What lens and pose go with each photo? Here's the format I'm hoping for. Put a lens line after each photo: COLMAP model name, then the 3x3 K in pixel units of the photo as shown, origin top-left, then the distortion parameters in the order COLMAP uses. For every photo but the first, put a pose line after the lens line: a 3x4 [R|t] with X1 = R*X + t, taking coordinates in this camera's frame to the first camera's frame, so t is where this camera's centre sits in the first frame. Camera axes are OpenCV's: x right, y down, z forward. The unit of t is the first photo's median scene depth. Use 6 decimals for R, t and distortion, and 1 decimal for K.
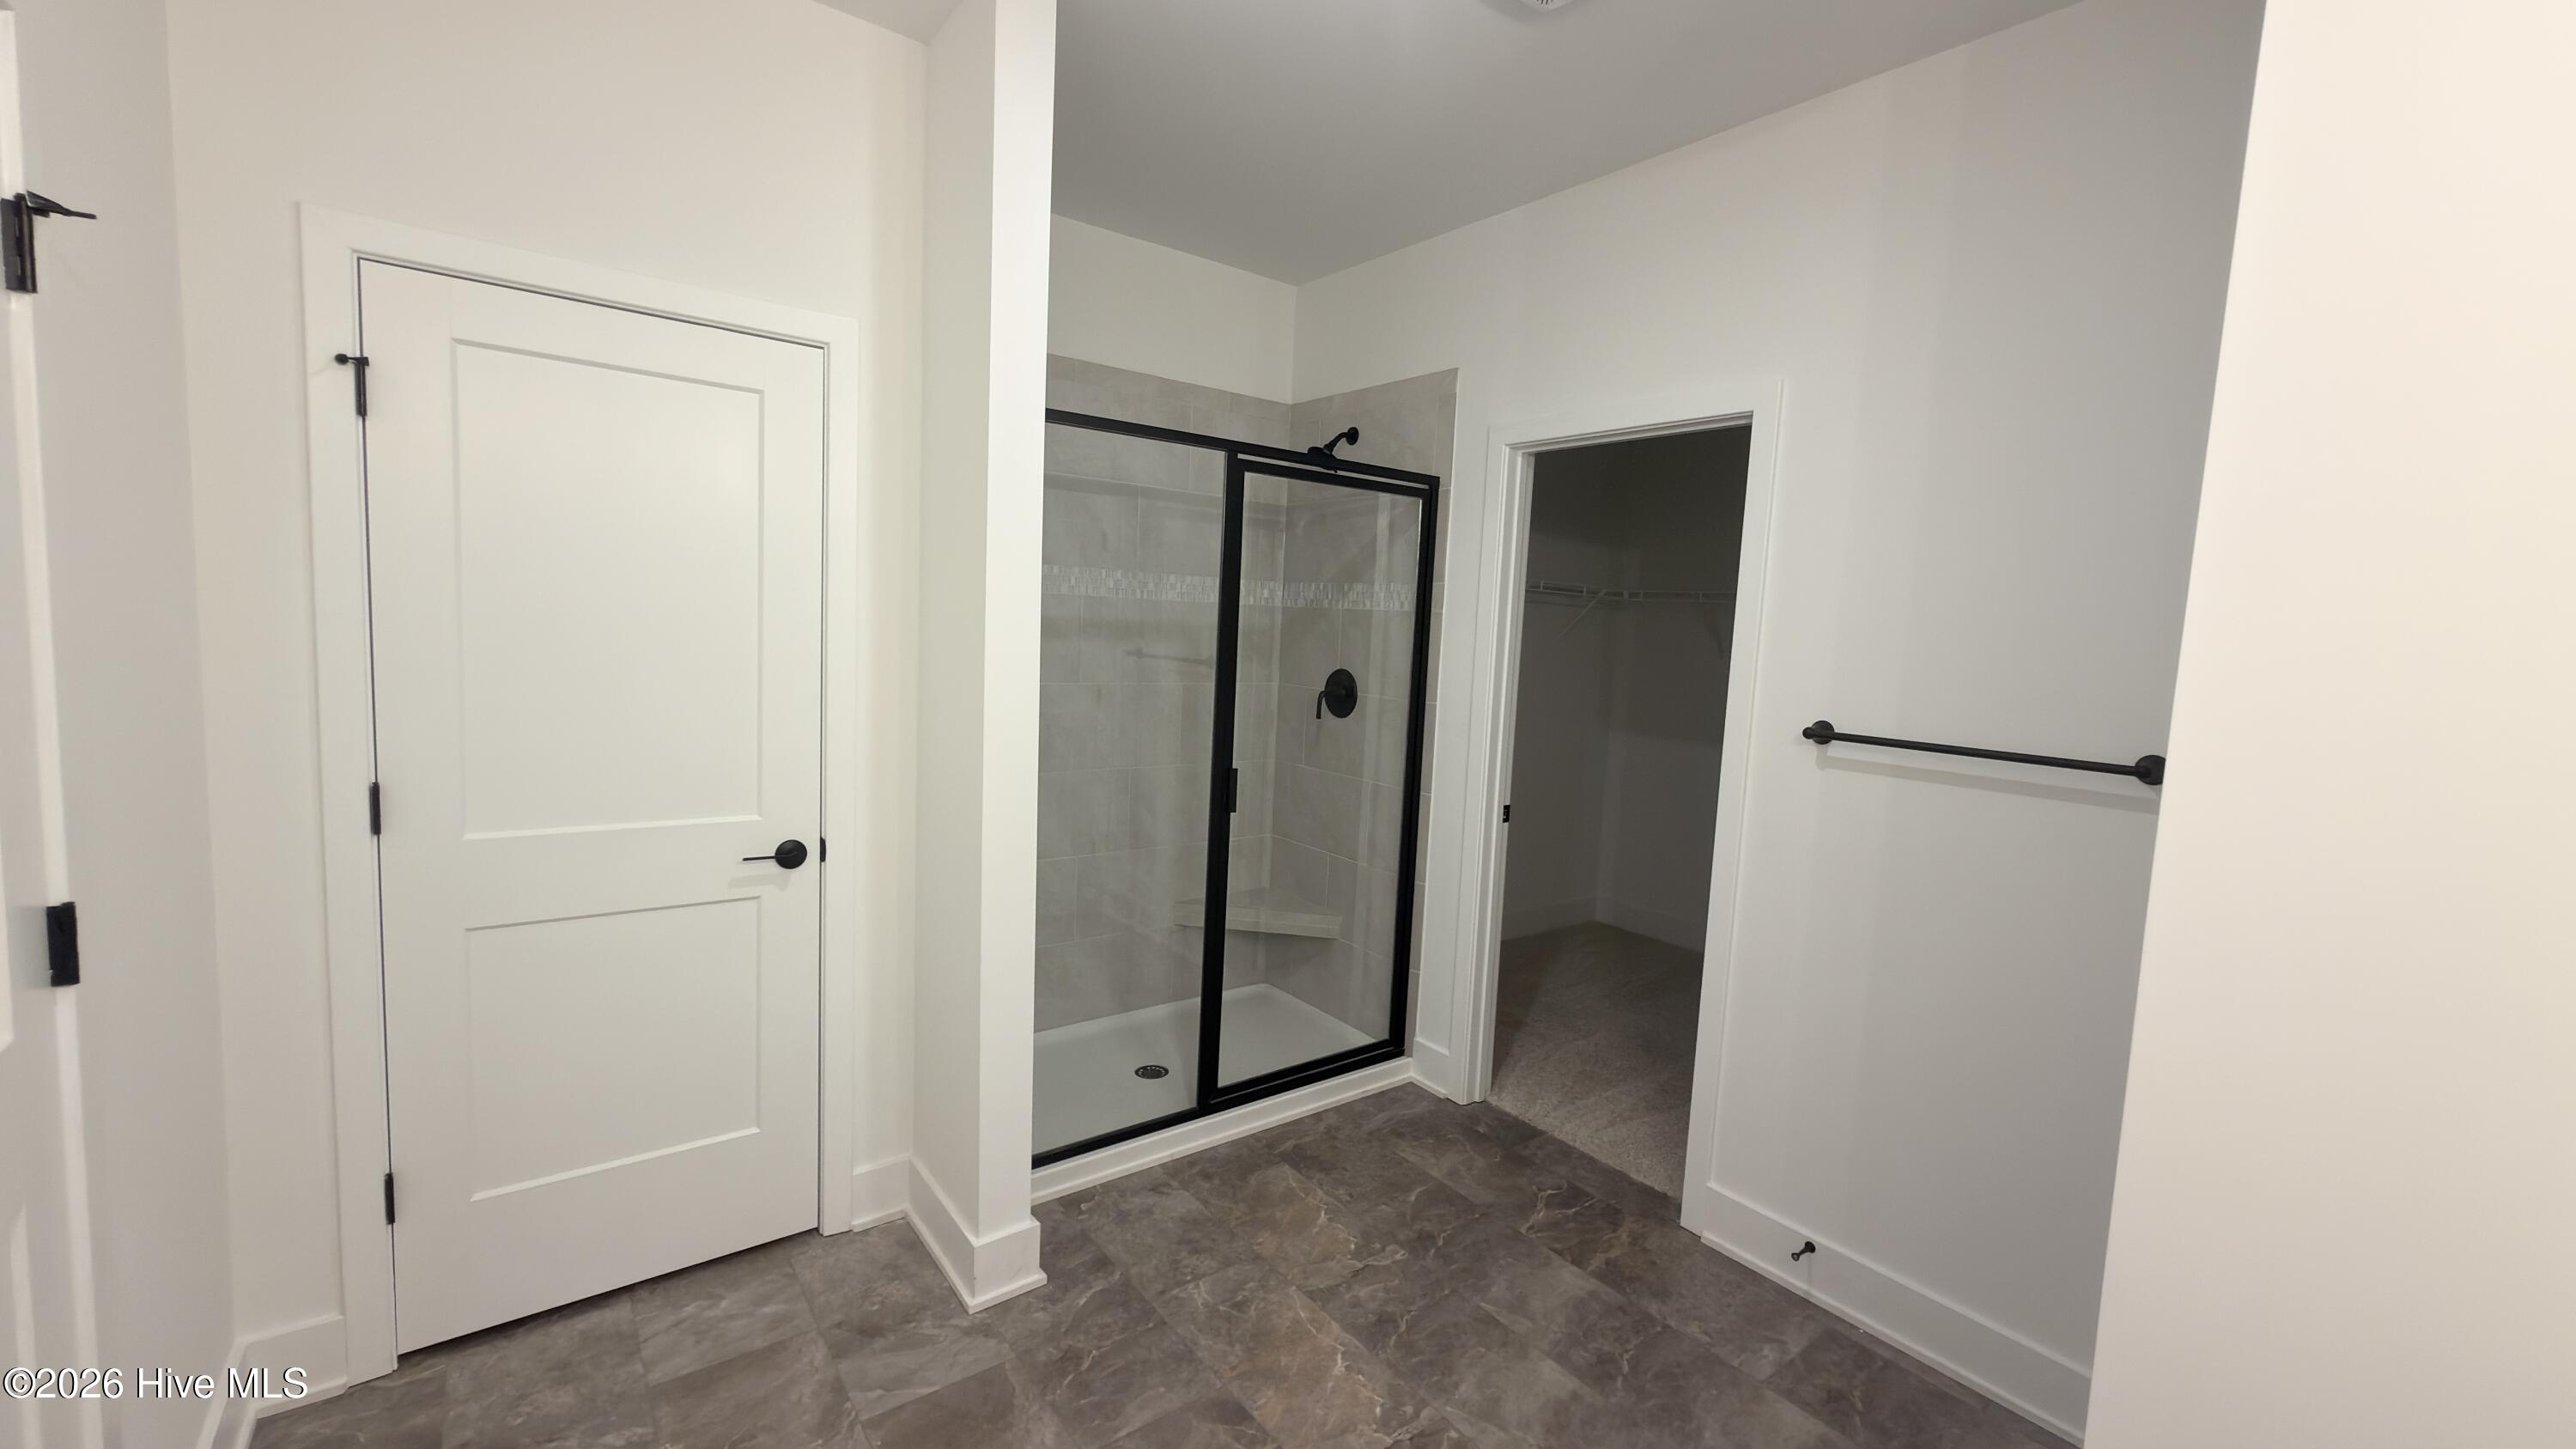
lens RADIAL K [[1029.0, 0, 1290.5], [0, 1029.0, 723.4], [0, 0, 1]] dist [0.000934, 0.000154]
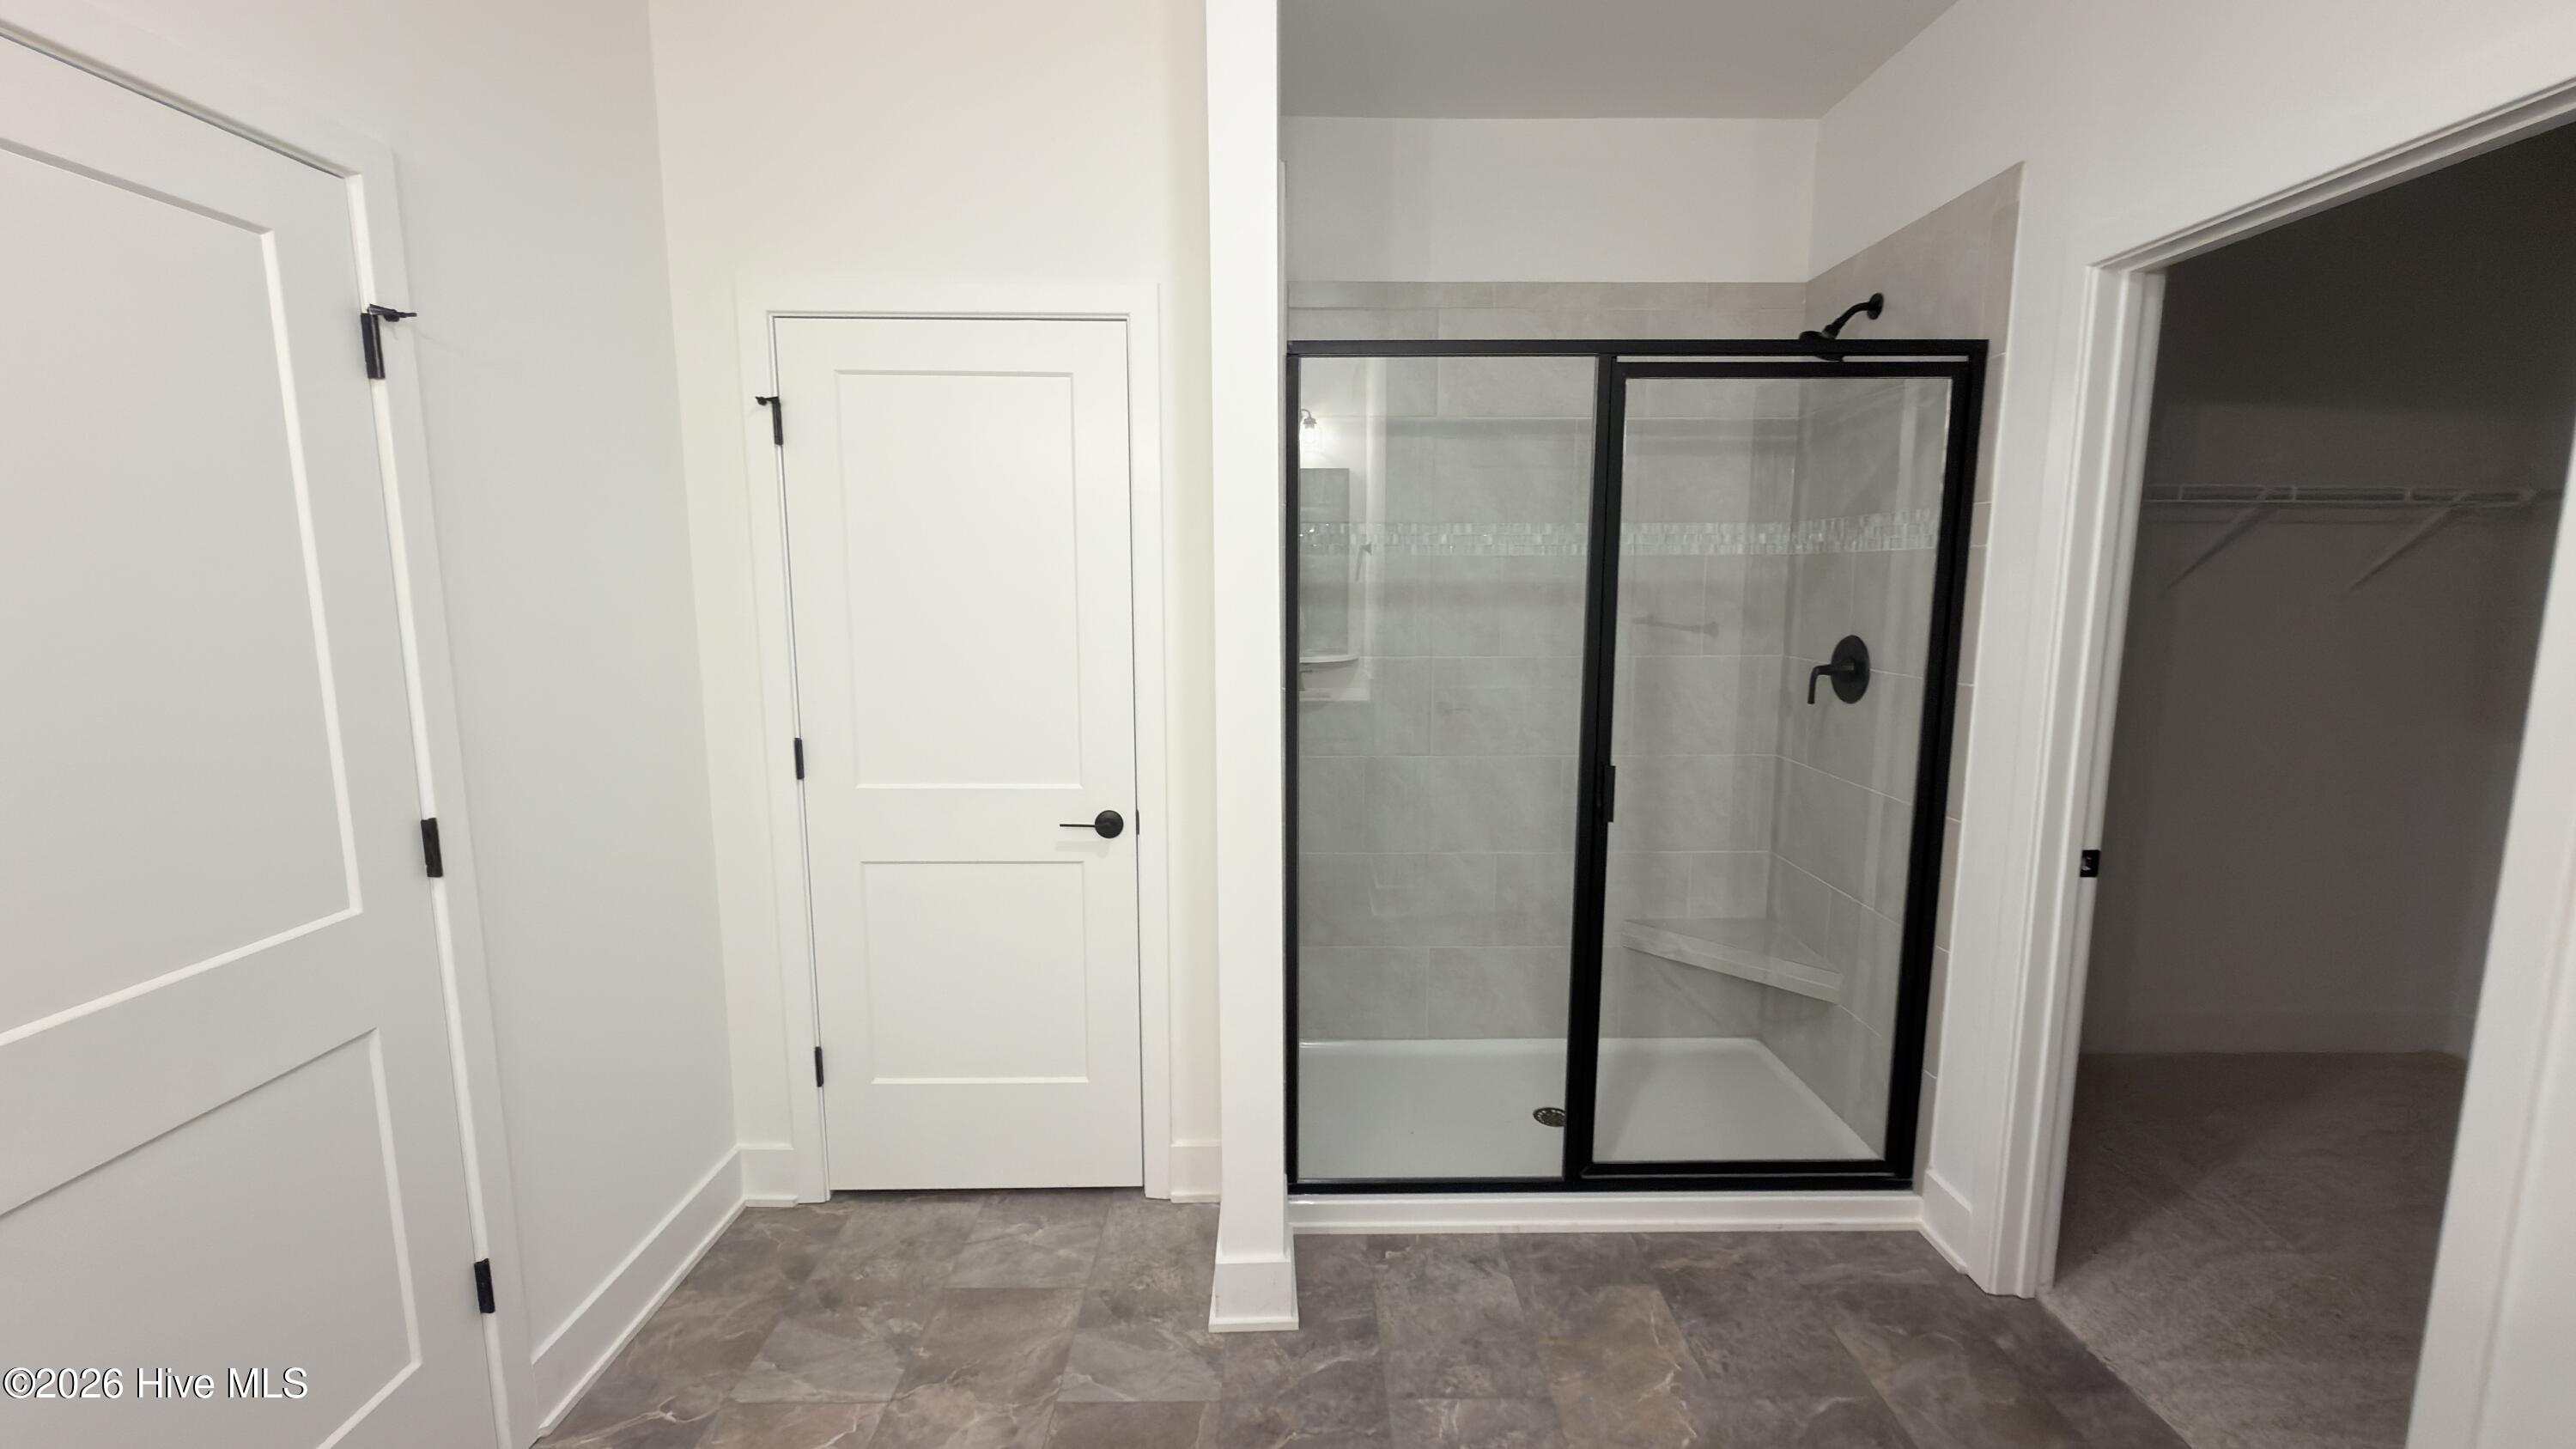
lens RADIAL K [[1029.0, 0, 1290.5], [0, 1029.0, 723.4], [0, 0, 1]] dist [0.000934, 0.000154]
pose [[0.795477, 0.036838, -0.604862, 0.228340], [-0.020483, 0.999215, 0.033918, -0.010159], [0.605637, -0.014592, 0.795607, 0.238979]]
